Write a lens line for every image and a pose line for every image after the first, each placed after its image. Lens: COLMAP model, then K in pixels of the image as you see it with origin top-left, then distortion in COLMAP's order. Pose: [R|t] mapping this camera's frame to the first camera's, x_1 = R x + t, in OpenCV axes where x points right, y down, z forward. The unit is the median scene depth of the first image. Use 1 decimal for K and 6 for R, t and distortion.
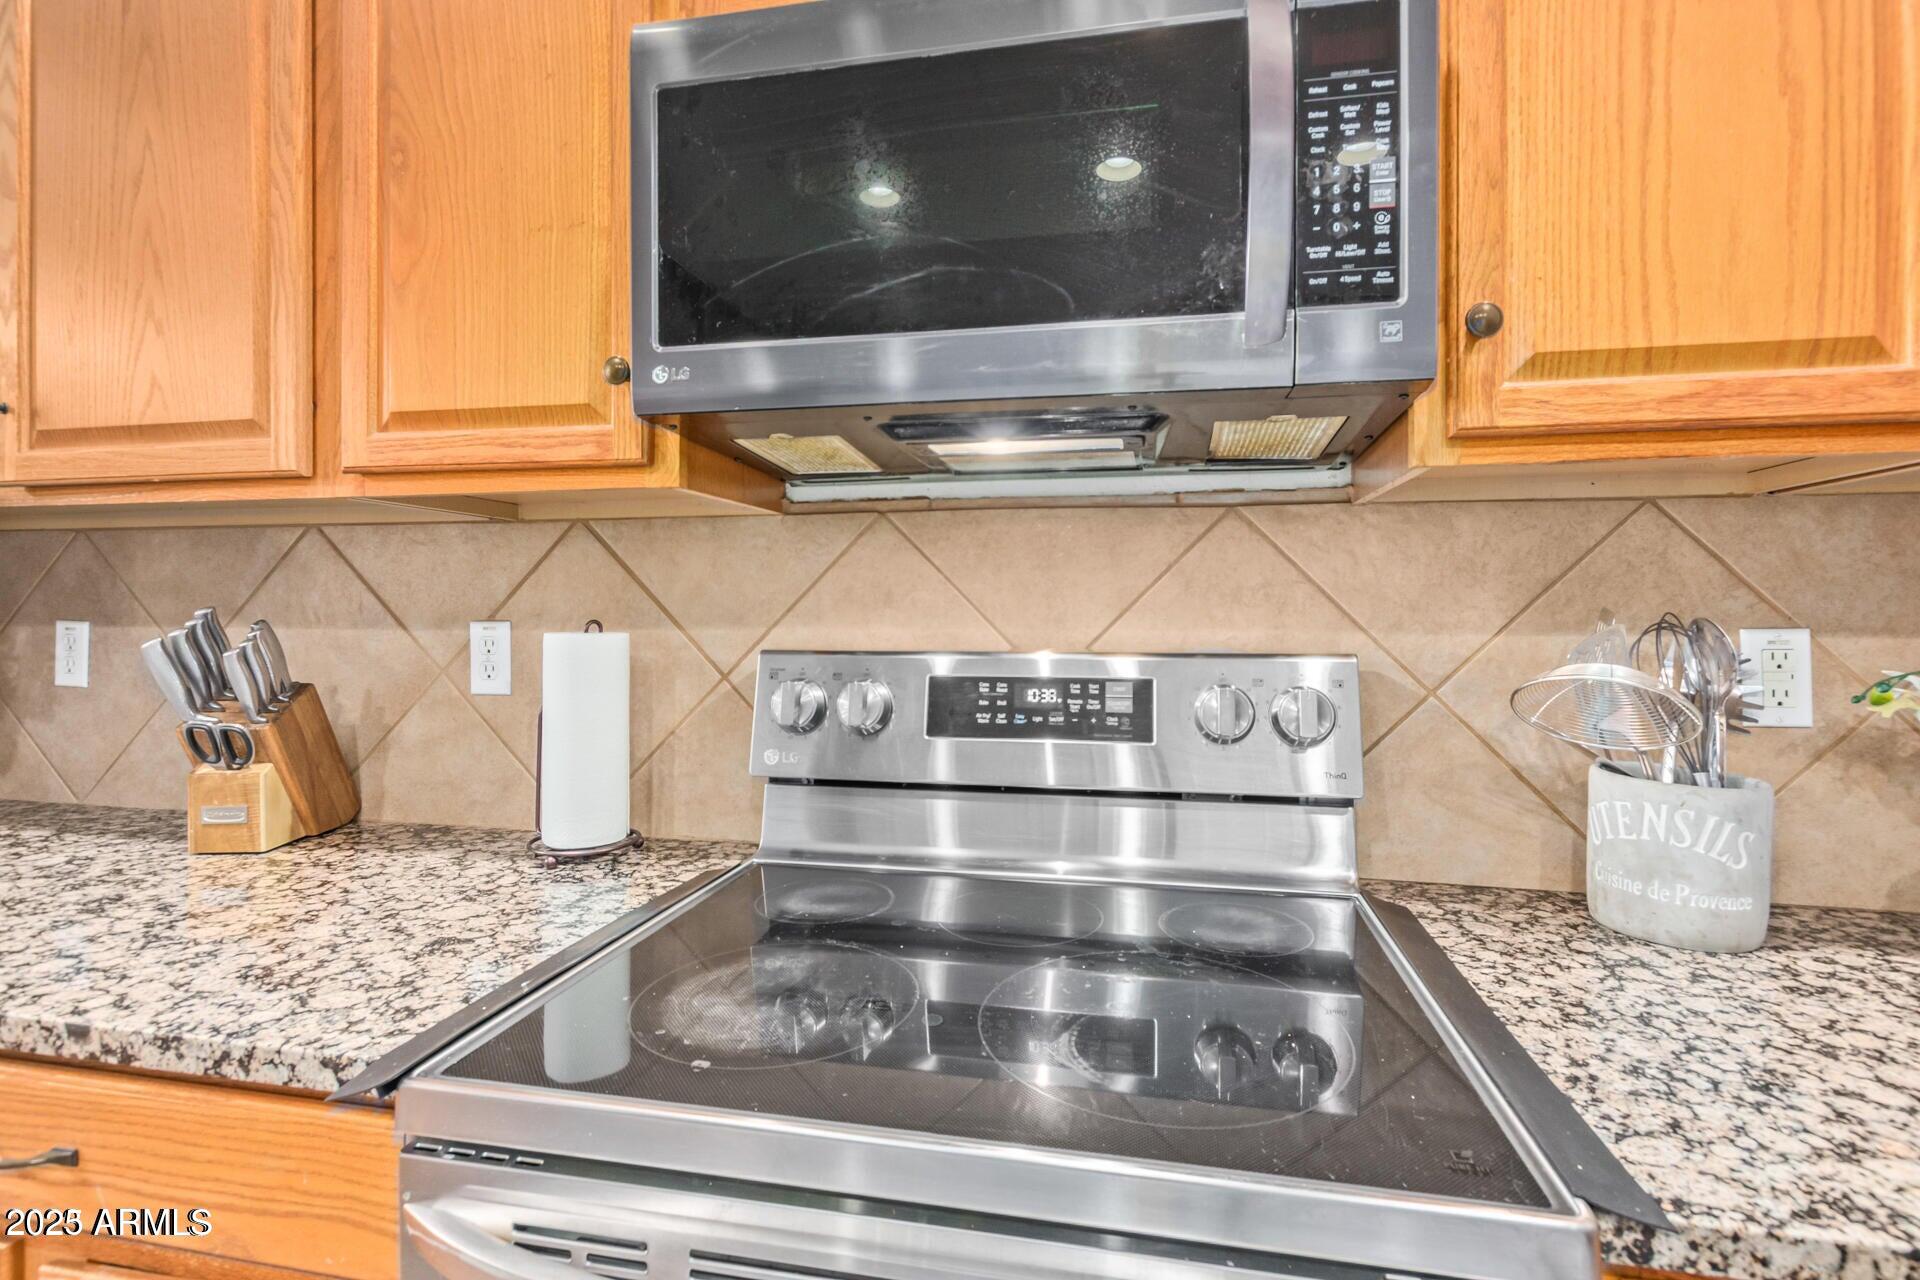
lens RADIAL K [[901.2, 0, 966.1], [0, 901.2, 603.8], [0, 0, 1]] dist [-0.000384, -0.000064]
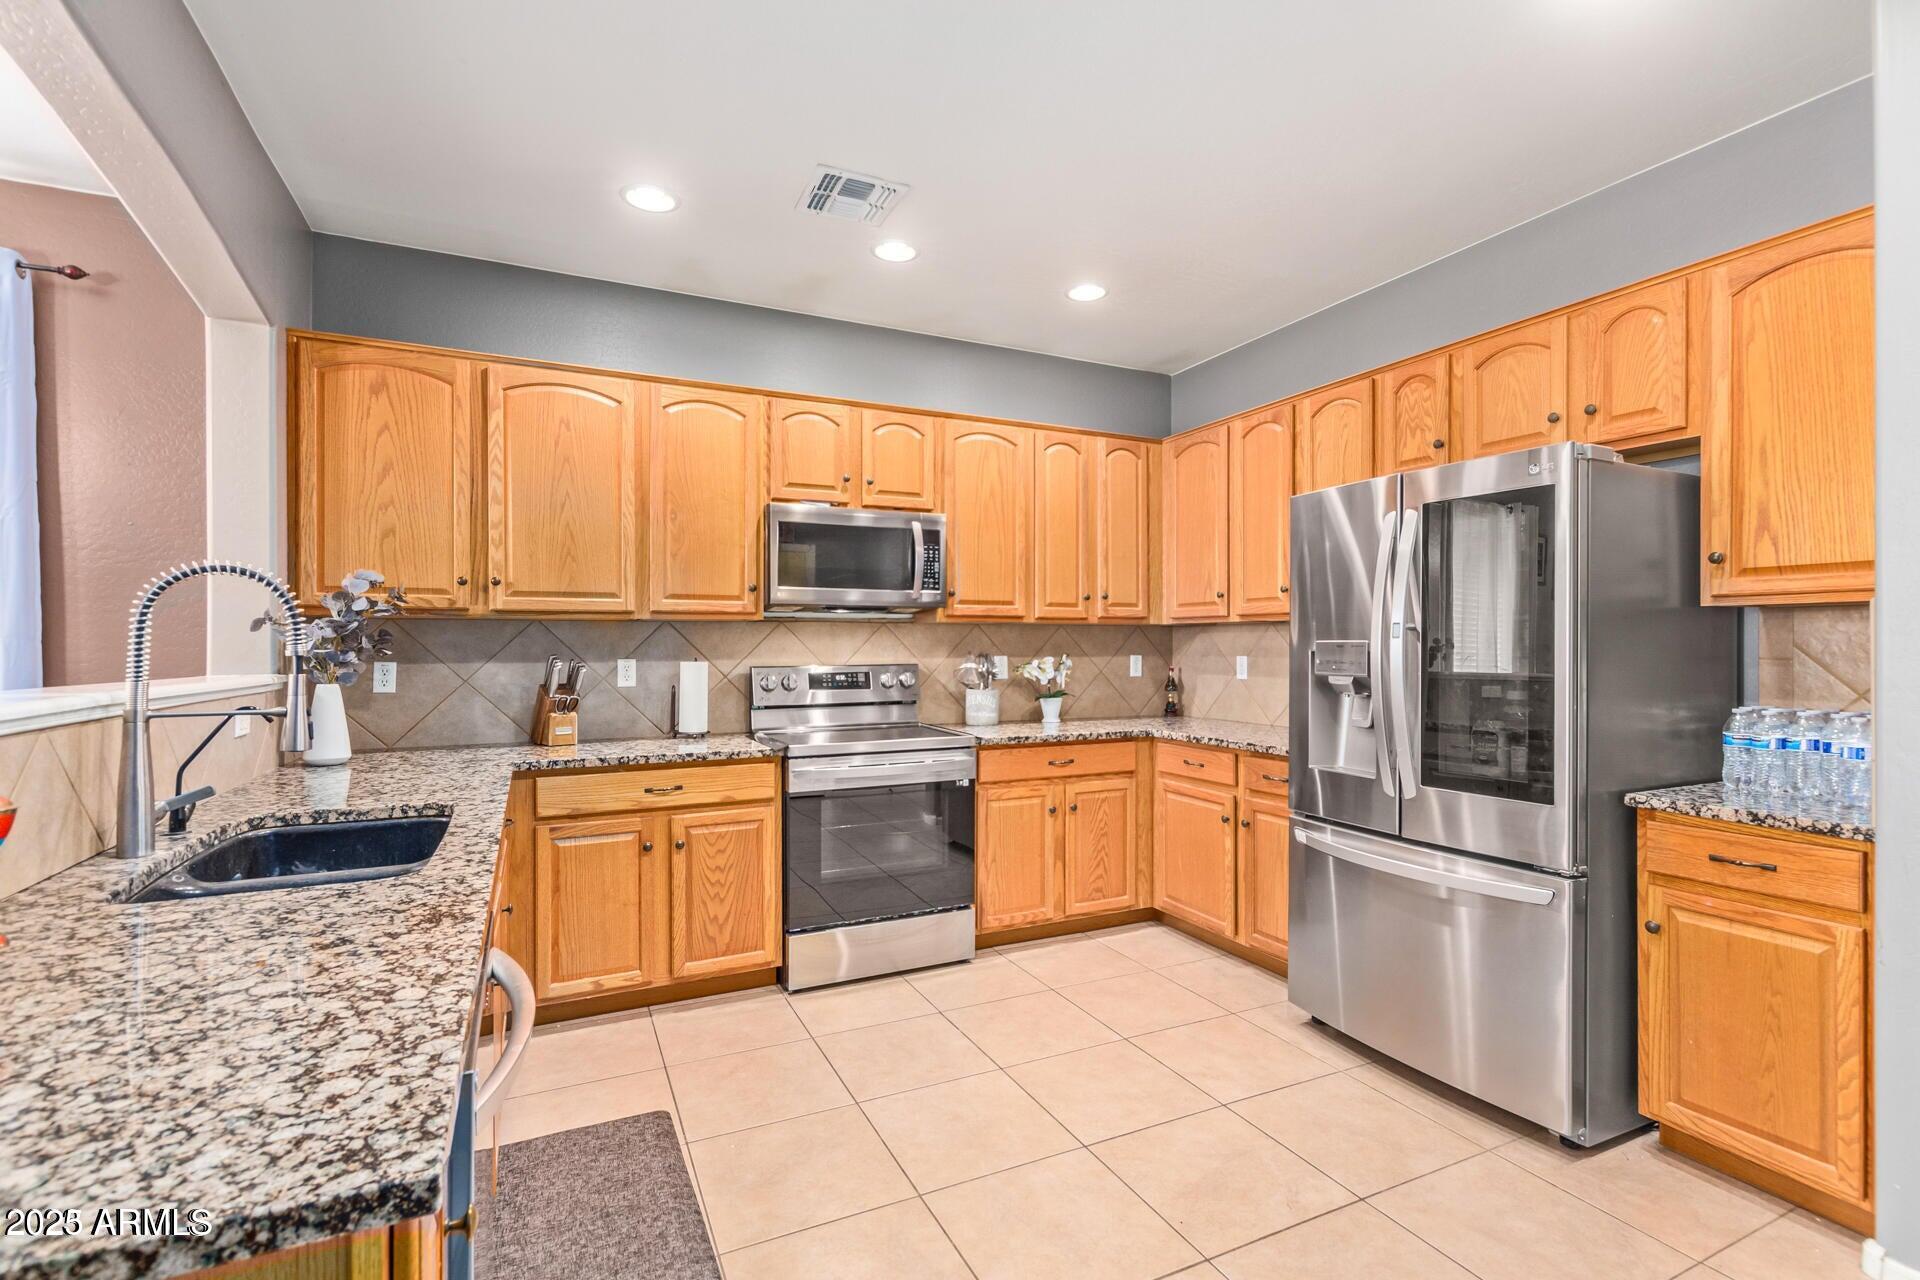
lens RADIAL K [[891.0, 0, 960.0], [0, 891.0, 640.0], [0, 0, 1]] dist [-0.000668, -0.000079]
pose [[0.797899, -0.000236, 0.602791, -1.756320], [-0.000593, 0.999999, 0.001176, -0.051135], [-0.602790, -0.001296, 0.797899, -2.197636]]
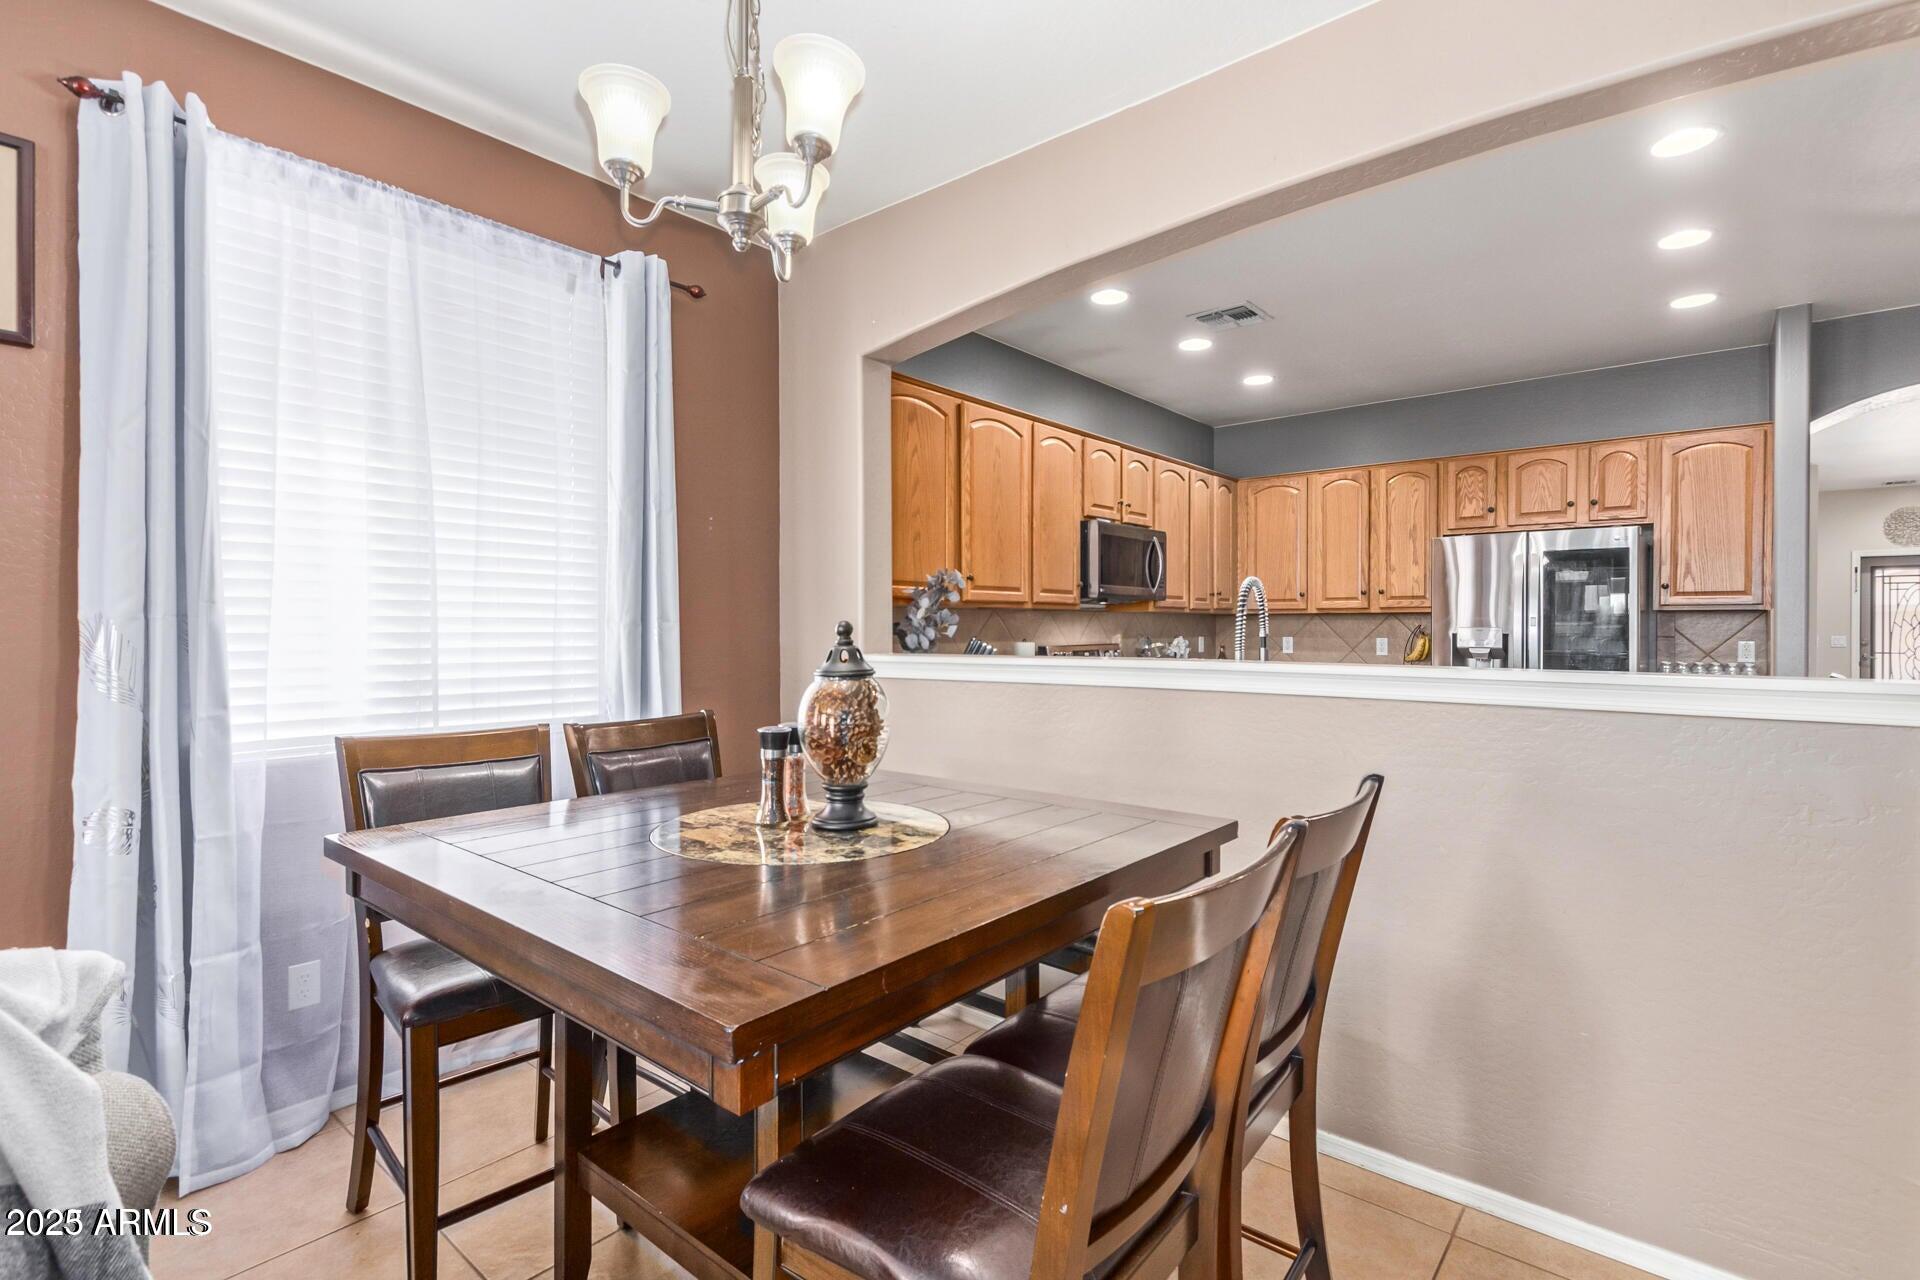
lens RADIAL K [[909.8, 0, 960.0], [0, 909.8, 640.0], [0, 0, 1]] dist [0.000397, 0.000017]
pose [[0.481645, -0.013753, 0.876259, -4.538802], [-0.005239, 0.999814, 0.018571, -0.052426], [-0.876351, -0.013535, 0.481483, -0.685040]]
